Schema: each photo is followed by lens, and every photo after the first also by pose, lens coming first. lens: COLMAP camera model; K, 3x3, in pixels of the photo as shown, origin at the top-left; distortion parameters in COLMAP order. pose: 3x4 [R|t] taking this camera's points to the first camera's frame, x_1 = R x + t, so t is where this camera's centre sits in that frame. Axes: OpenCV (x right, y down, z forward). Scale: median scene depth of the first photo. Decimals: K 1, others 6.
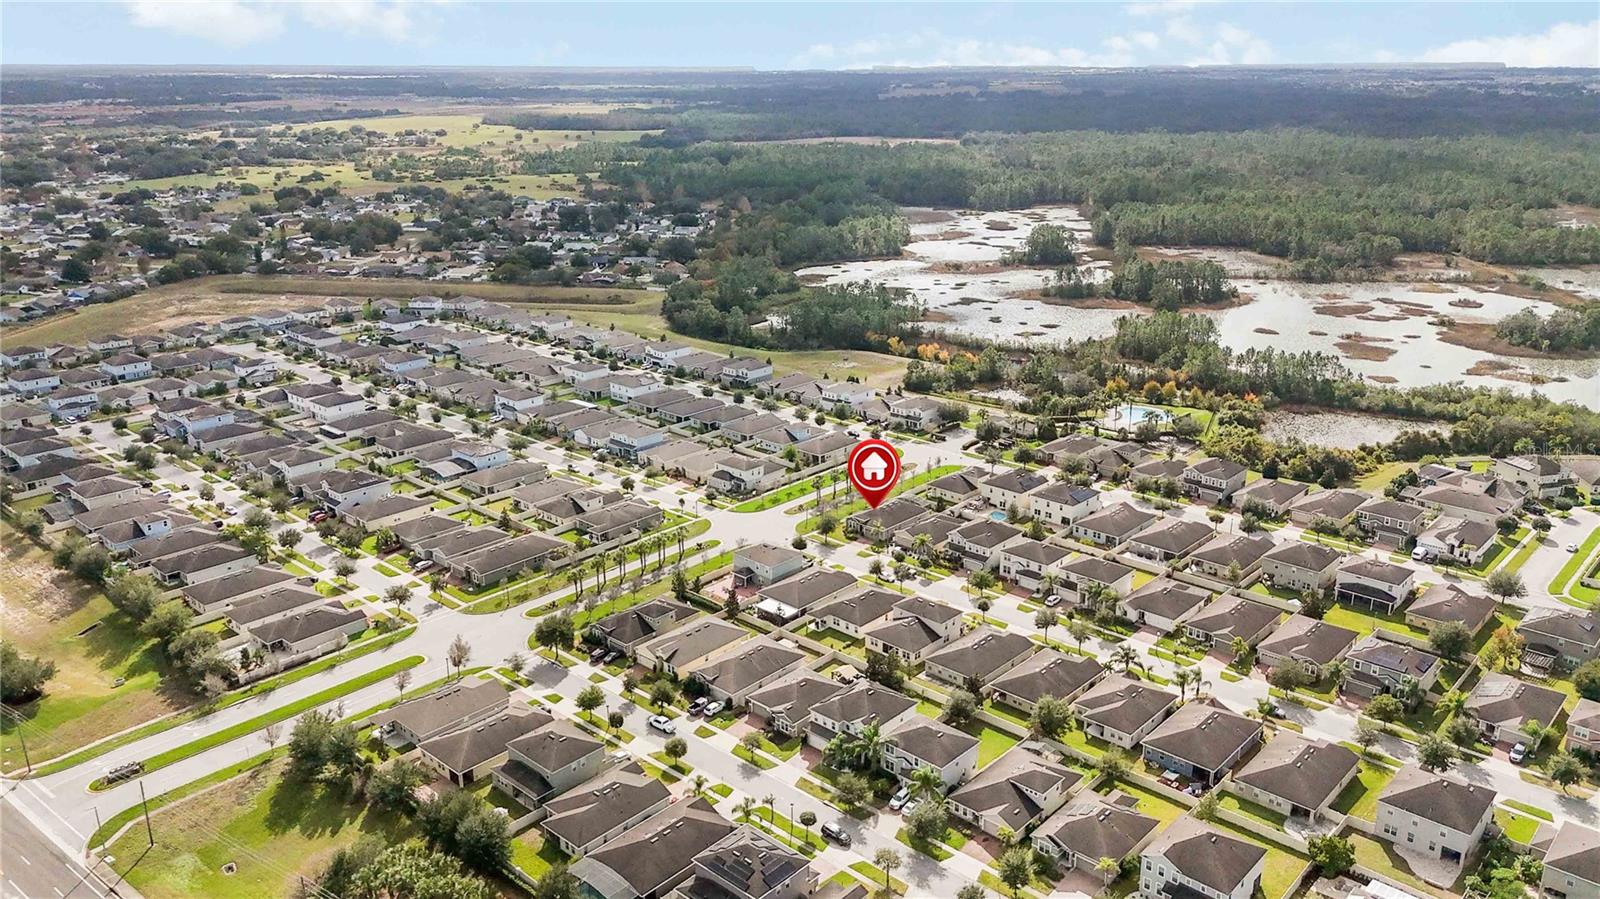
lens RADIAL K [[1193.1, 0, 800.0], [0, 1193.1, 449.5], [0, 0, 1]] dist [0.088394, -0.000425]
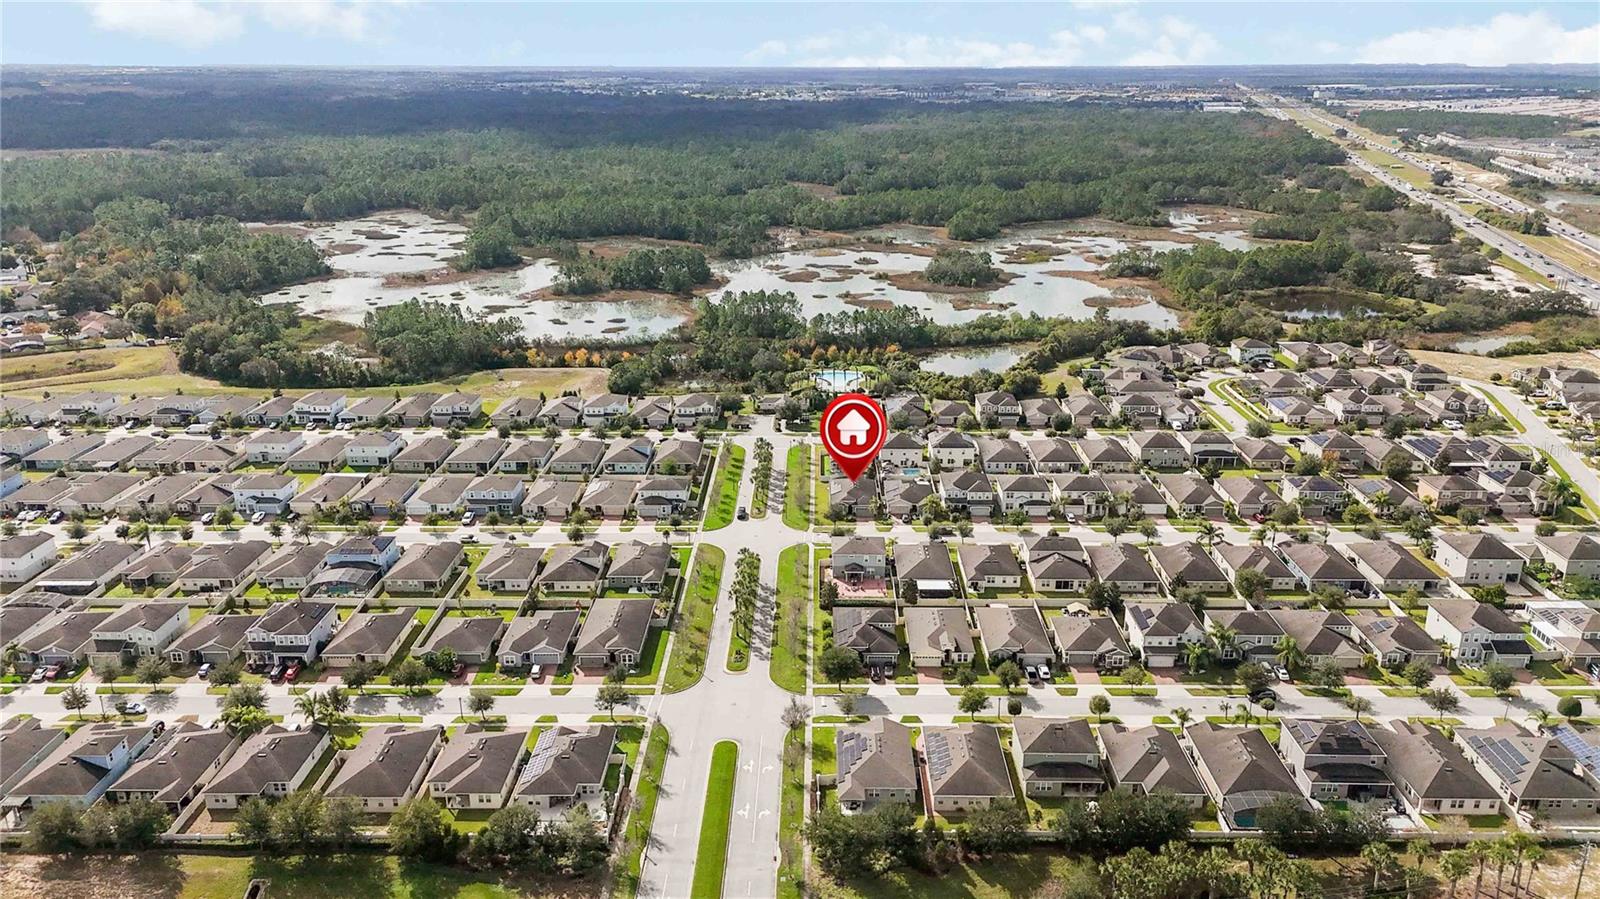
lens RADIAL K [[1178.8, 0, 838.2], [0, 1178.8, 450.0], [0, 0, 1]] dist [0.025886, -0.004934]
pose [[0.760522, -0.211818, 0.613791, -0.619343], [0.207590, 0.975000, 0.079255, -0.073543], [-0.615234, 0.067142, 0.785480, 0.212333]]
